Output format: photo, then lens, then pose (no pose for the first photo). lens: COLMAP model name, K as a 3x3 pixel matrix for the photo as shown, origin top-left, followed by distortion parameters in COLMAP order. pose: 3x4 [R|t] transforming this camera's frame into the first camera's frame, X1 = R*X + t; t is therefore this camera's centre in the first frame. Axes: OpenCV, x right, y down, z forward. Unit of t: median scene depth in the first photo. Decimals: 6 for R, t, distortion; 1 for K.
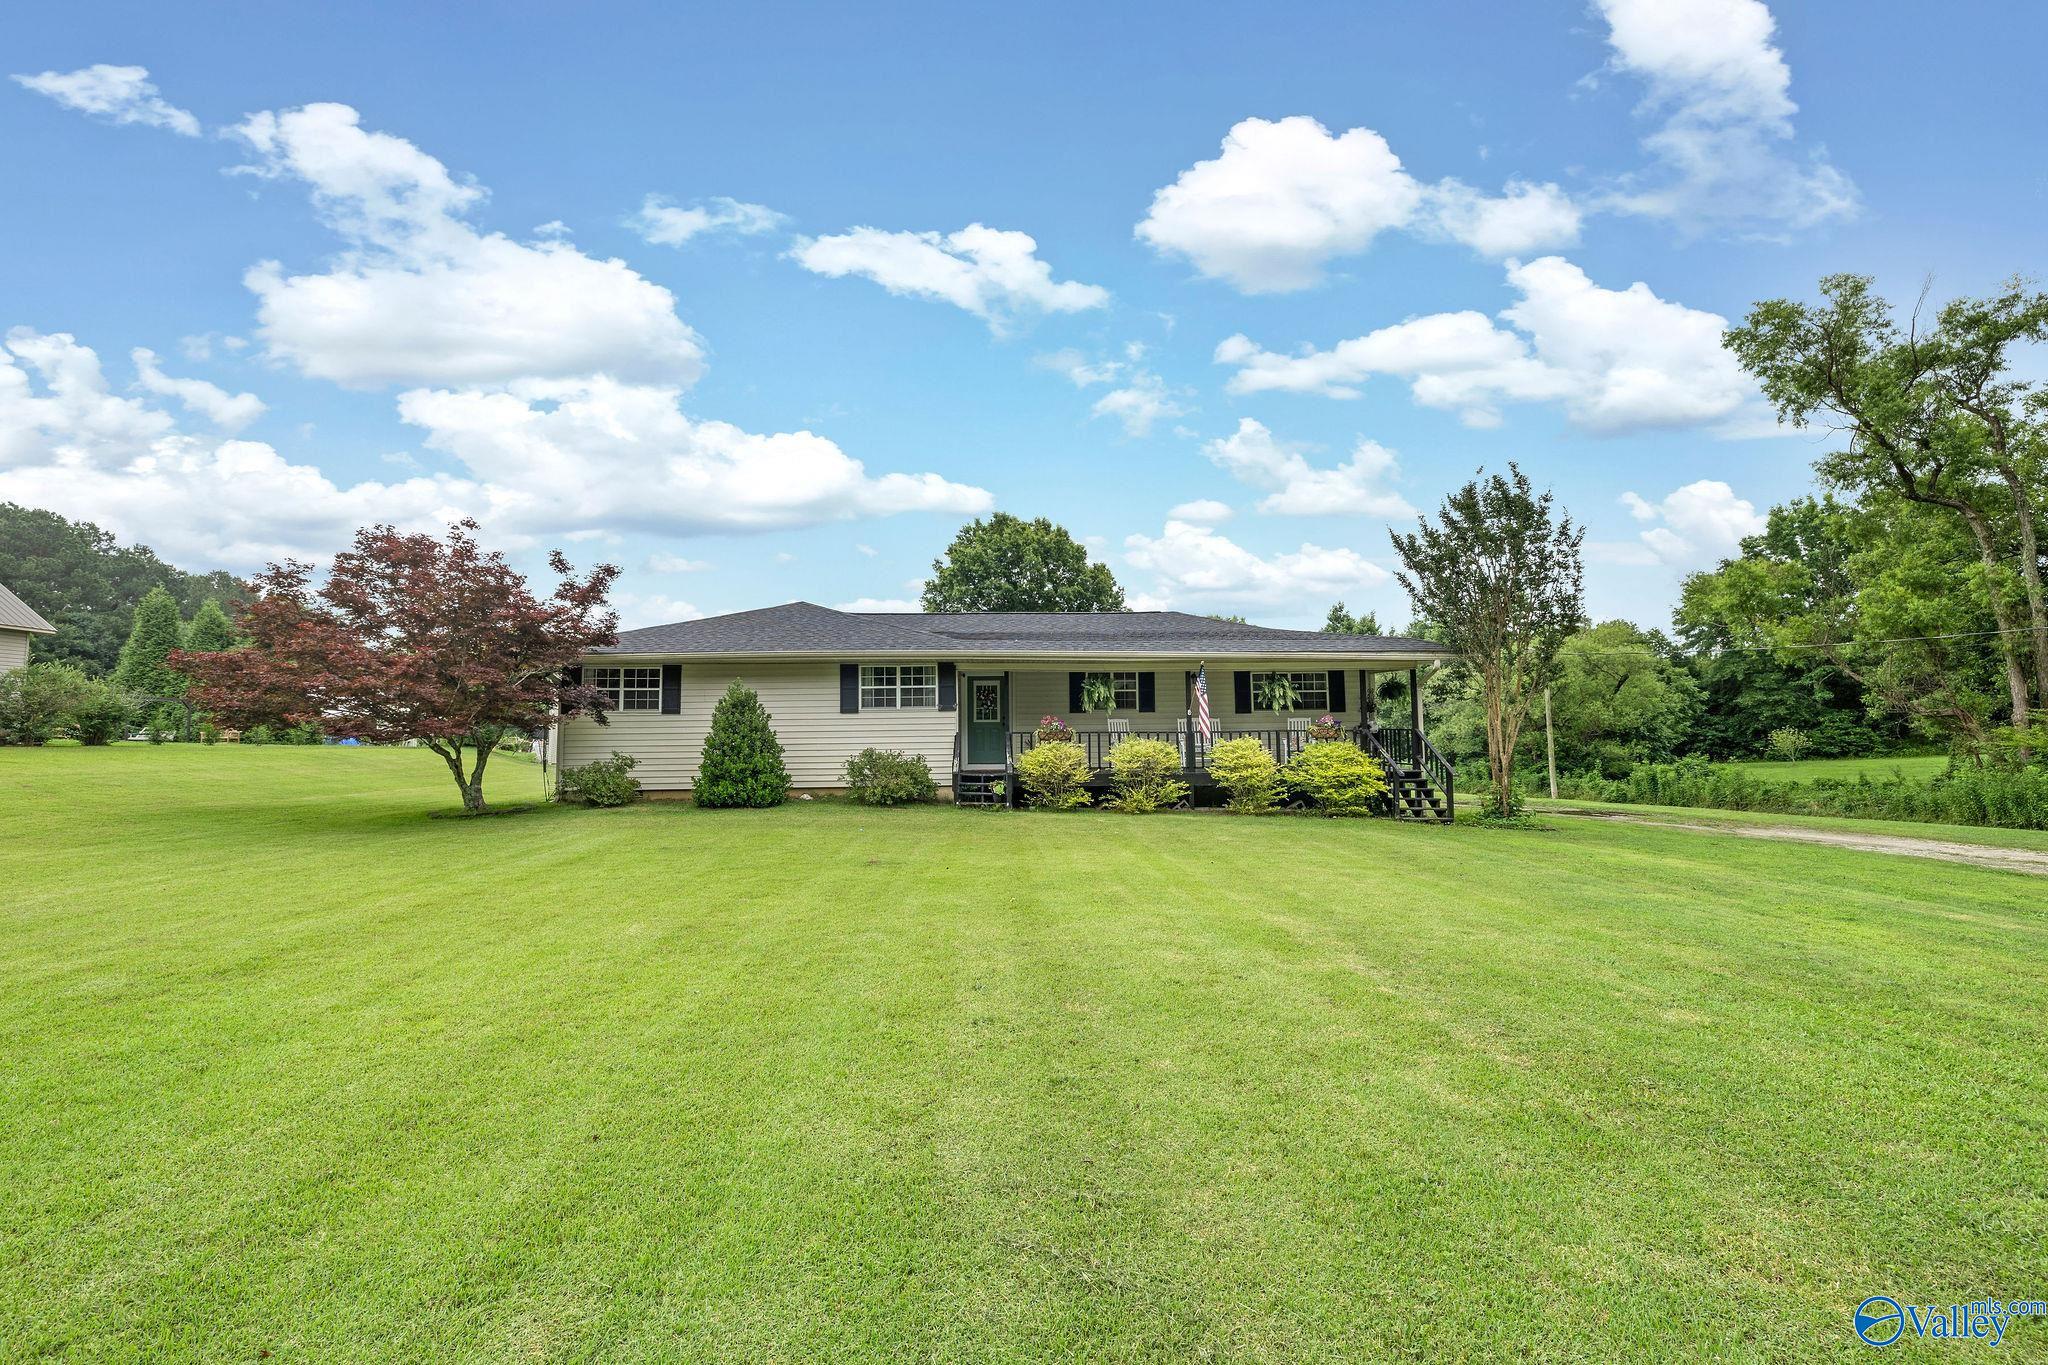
lens RADIAL K [[875.2, 0, 1024.7], [0, 875.2, 660.6], [0, 0, 1]] dist [0.011686, 0.000352]
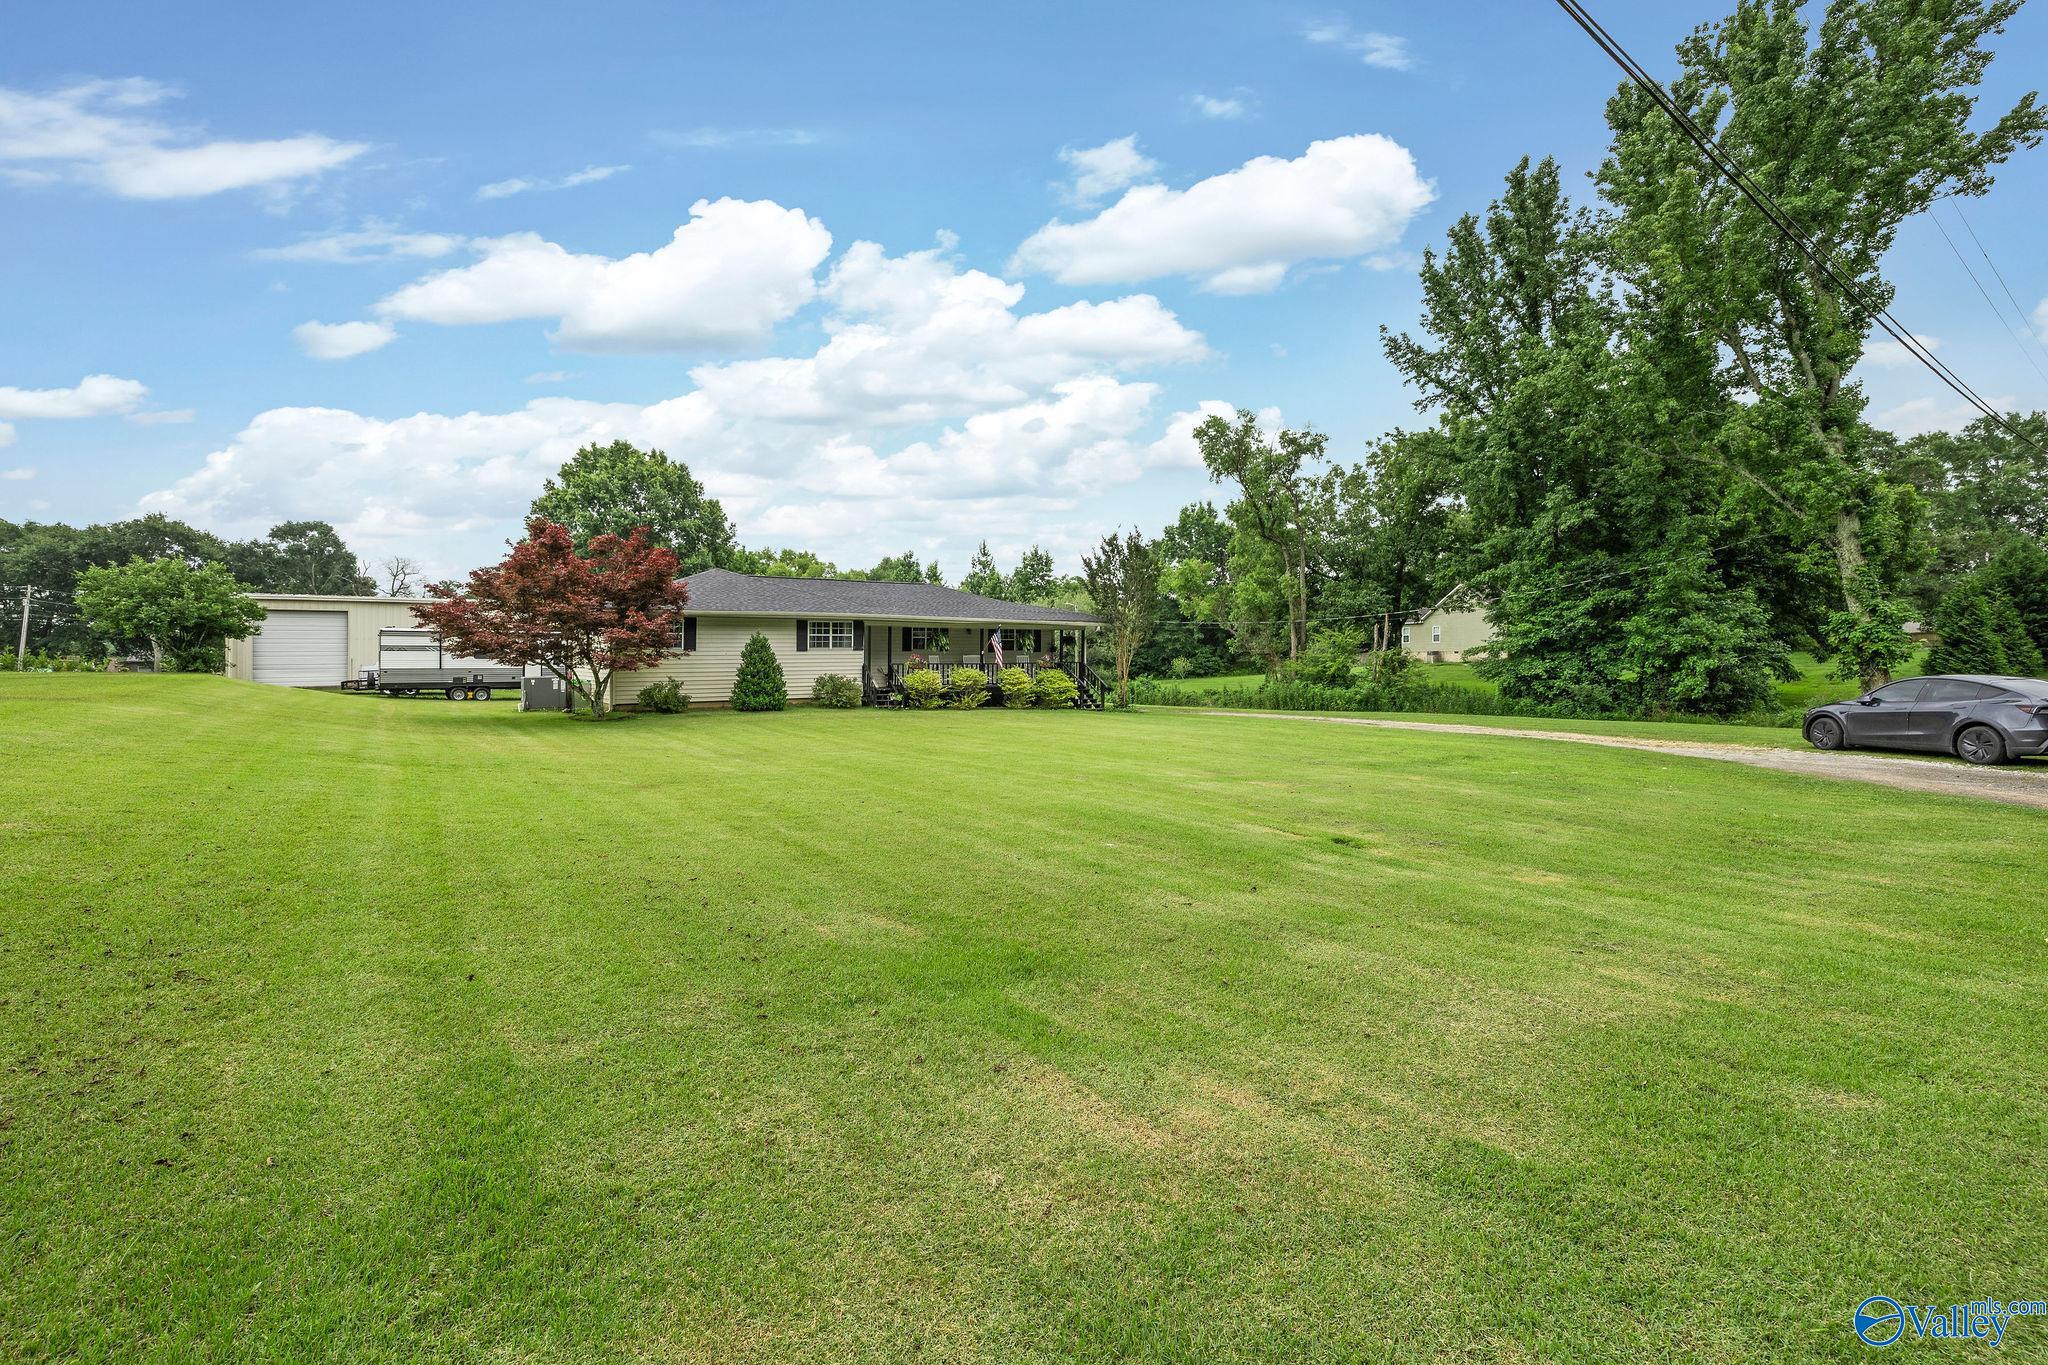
lens RADIAL K [[884.7, 0, 1019.8], [0, 884.7, 664.4], [0, 0, 1]] dist [0.001435, 0.000554]
pose [[0.847953, 0.004040, 0.530056, -0.449135], [-0.053756, 0.995471, 0.078408, -0.039224], [-0.527339, -0.094980, 0.844330, -0.348380]]
